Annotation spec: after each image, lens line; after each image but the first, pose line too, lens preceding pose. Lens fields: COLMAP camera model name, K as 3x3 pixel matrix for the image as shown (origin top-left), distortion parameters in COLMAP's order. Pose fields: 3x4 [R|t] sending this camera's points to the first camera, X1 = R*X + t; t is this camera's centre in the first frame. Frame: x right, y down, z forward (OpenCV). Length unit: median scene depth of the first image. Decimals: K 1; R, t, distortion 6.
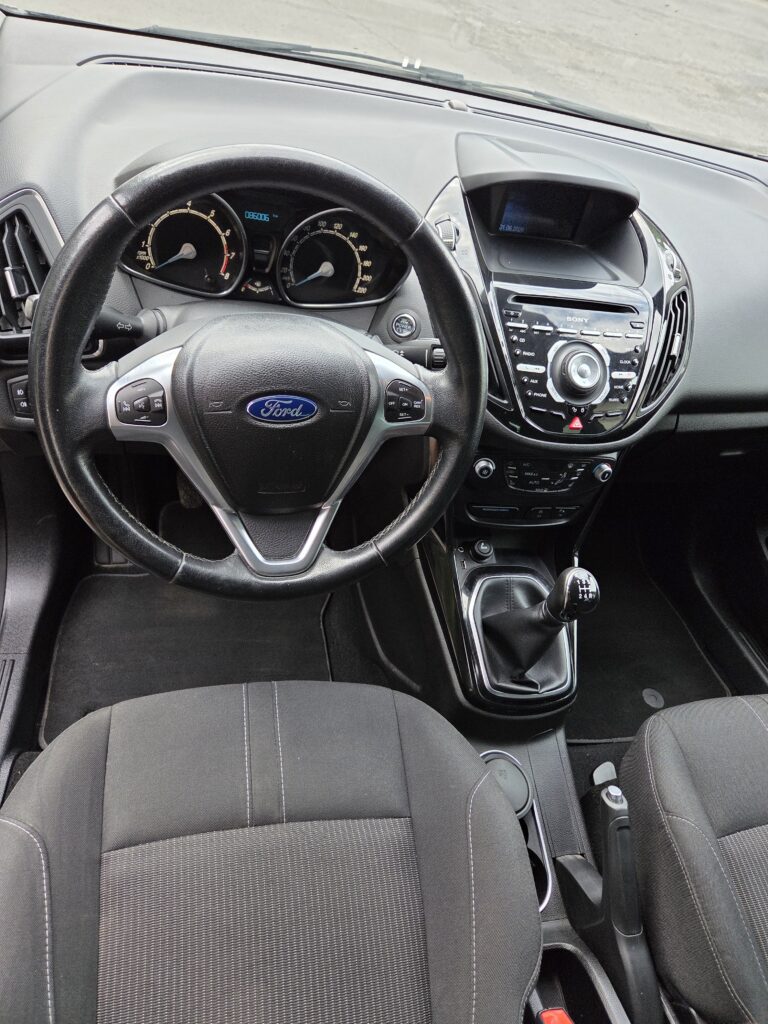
lens RADIAL K [[673.5, 0, 374.2], [0, 673.5, 496.3], [0, 0, 1]] dist [0.073362, -0.057573]
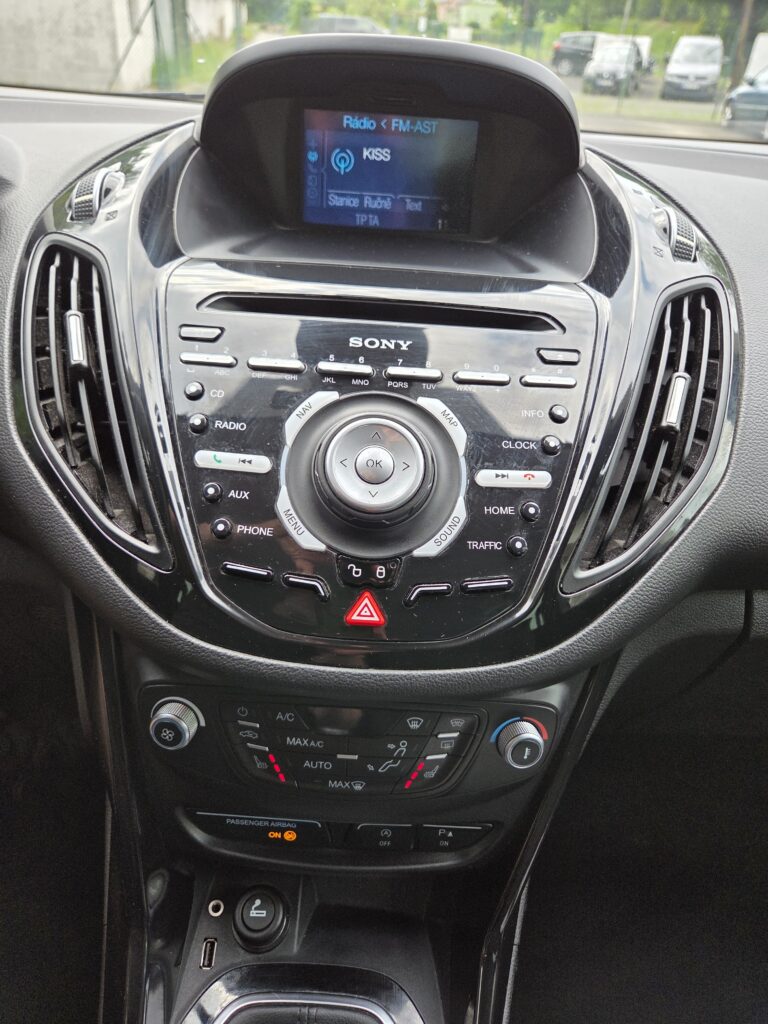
lens RADIAL K [[673.5, 0, 374.2], [0, 673.5, 496.3], [0, 0, 1]] dist [0.073362, -0.057573]
pose [[0.970108, -0.027683, -0.241091, 0.385535], [-0.033640, 0.968540, -0.246573, -0.077803], [0.240332, 0.247312, 0.938657, 0.651991]]
